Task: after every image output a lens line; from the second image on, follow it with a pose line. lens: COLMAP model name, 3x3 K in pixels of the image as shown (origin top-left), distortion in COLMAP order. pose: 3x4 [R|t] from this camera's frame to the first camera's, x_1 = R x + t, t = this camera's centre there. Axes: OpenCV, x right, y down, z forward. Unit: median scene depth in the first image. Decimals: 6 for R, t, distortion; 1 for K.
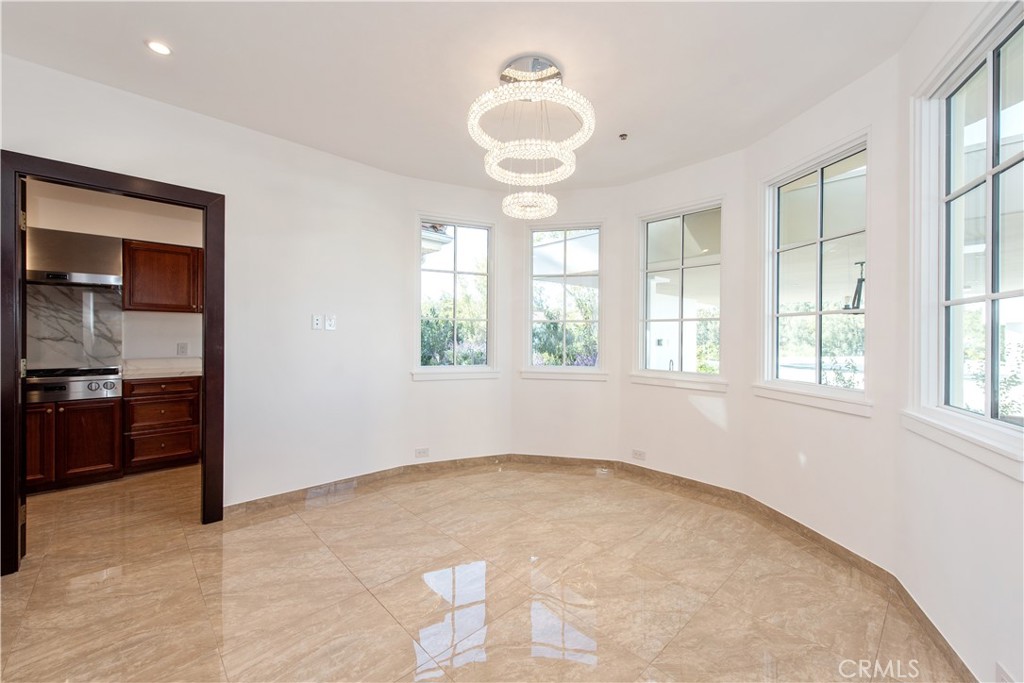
lens RADIAL K [[402.3, 0, 508.0], [0, 402.3, 339.8], [0, 0, 1]] dist [0.006976, -0.000170]
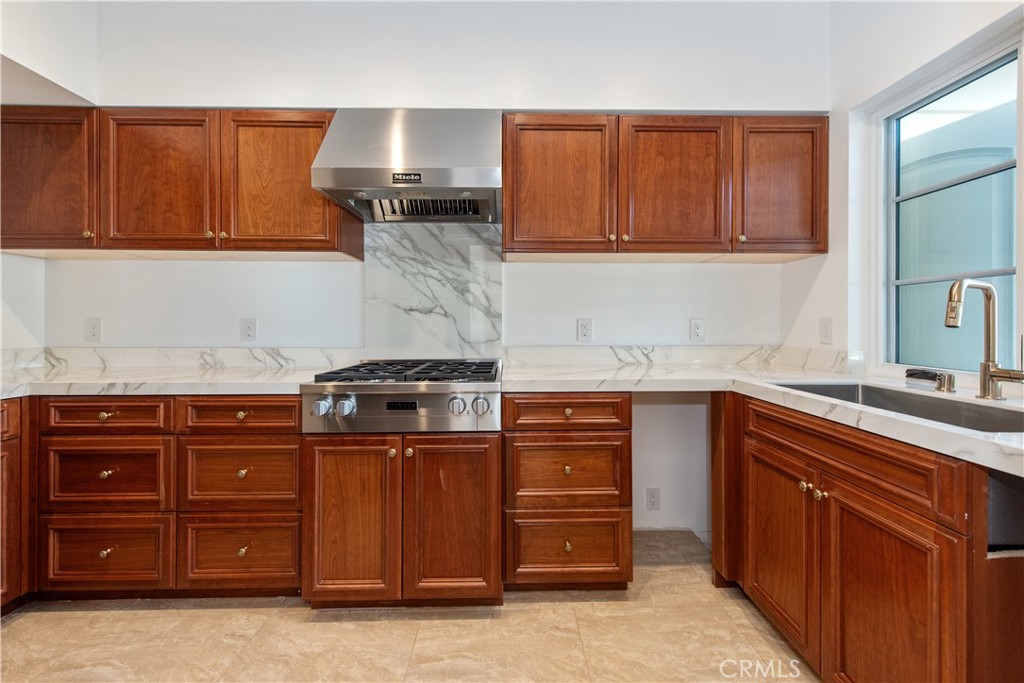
lens RADIAL K [[402.3, 0, 511.2], [0, 402.3, 324.9], [0, 0, 1]] dist [0.006976, -0.000170]
pose [[0.732910, -0.003446, -0.680317, -0.613001], [0.002843, 0.999994, -0.002001, 0.021532], [0.680320, -0.000467, 0.732915, 0.651300]]
